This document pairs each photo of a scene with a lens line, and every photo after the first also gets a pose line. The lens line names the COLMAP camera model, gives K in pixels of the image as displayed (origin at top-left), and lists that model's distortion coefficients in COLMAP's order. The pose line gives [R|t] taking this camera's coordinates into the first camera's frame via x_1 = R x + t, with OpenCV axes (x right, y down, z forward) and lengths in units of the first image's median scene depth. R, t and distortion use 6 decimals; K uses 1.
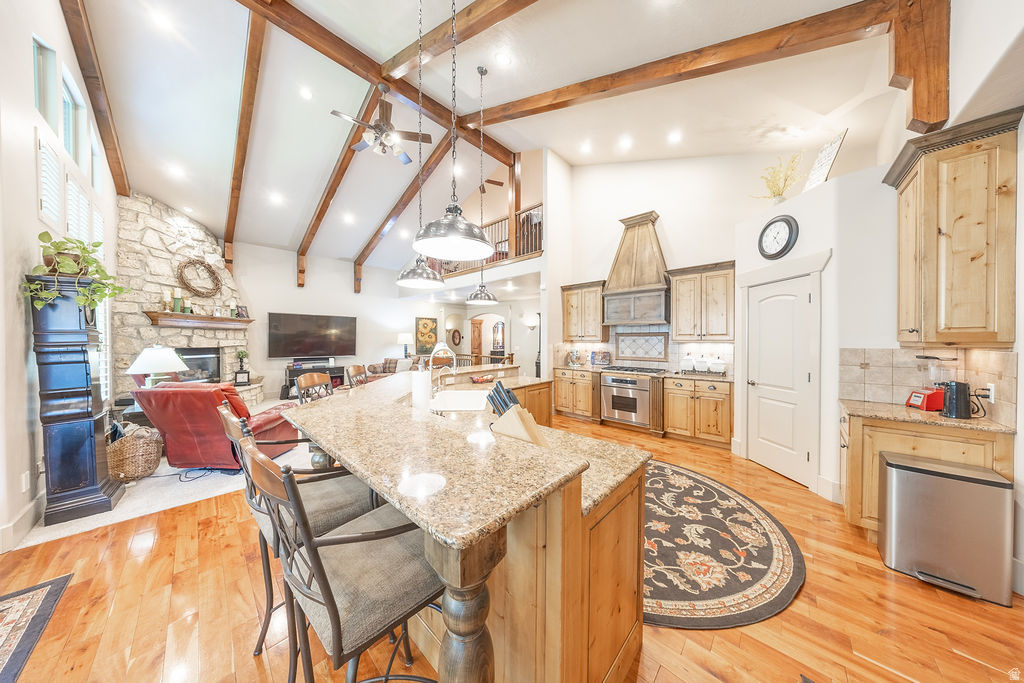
lens RADIAL K [[300.7, 0, 511.6], [0, 300.7, 341.6], [0, 0, 1]] dist [0.005503, 0.000680]
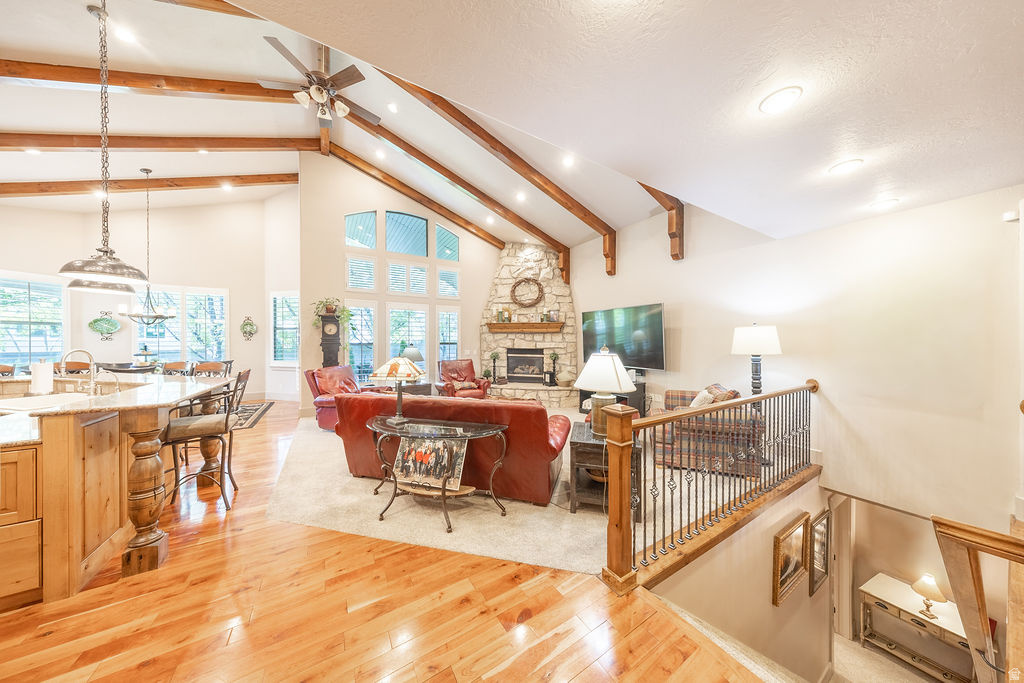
lens RADIAL K [[300.7, 0, 513.6], [0, 300.7, 344.4], [0, 0, 1]] dist [0.005503, 0.000680]
pose [[-0.261164, 0.002283, -0.965292, 0.182792], [-0.010497, 0.999931, 0.005205, -0.002630], [0.965237, 0.011492, -0.261122, 1.347064]]
